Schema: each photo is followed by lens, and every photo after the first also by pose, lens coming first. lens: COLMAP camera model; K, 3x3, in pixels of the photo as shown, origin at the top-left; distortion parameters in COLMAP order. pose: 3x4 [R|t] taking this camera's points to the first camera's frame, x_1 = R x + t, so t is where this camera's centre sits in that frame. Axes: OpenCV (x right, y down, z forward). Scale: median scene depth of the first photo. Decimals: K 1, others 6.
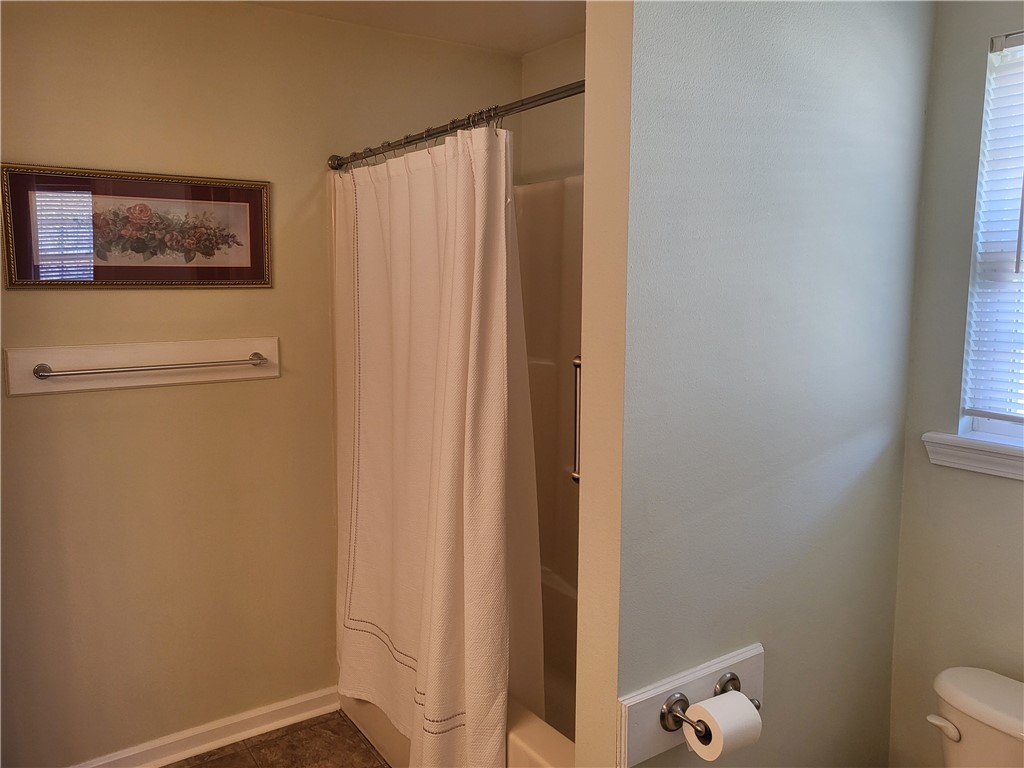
lens RADIAL K [[772.3, 0, 512.0], [0, 772.3, 384.2], [0, 0, 1]] dist [0.007265, 0.003349]
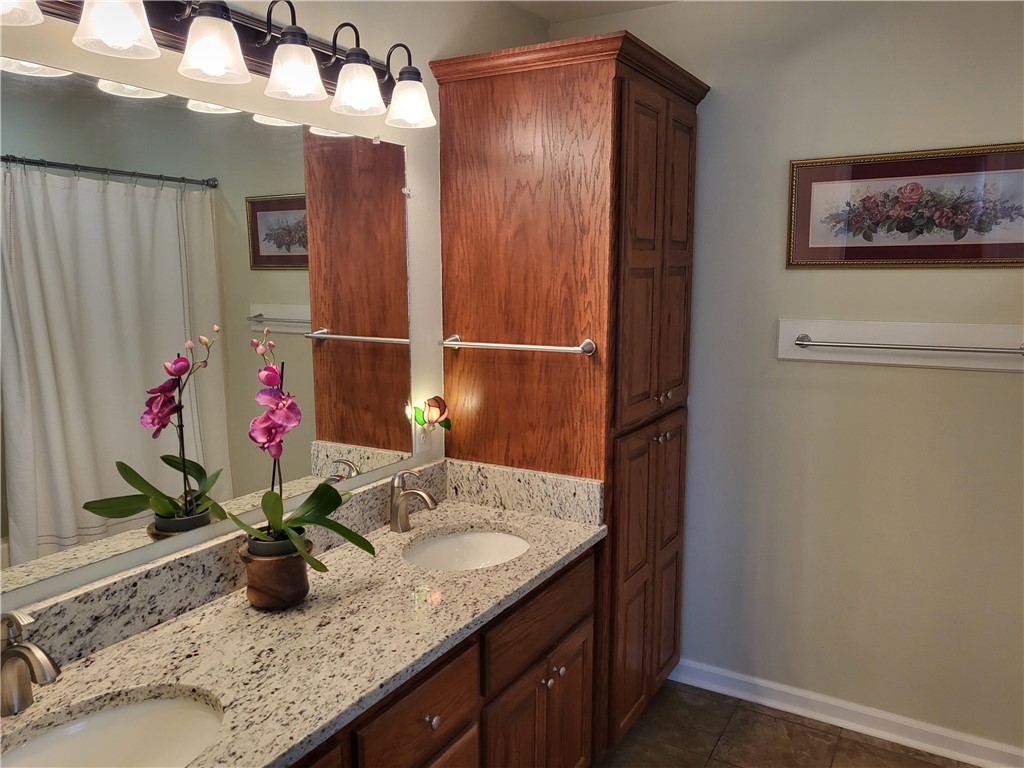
lens RADIAL K [[772.3, 0, 512.2], [0, 772.3, 384.4], [0, 0, 1]] dist [0.007265, 0.003349]
pose [[0.408450, 0.136389, -0.902534, 0.242594], [-0.111221, 0.988843, 0.099097, -0.017001], [0.905979, 0.059905, 0.419062, 0.126848]]
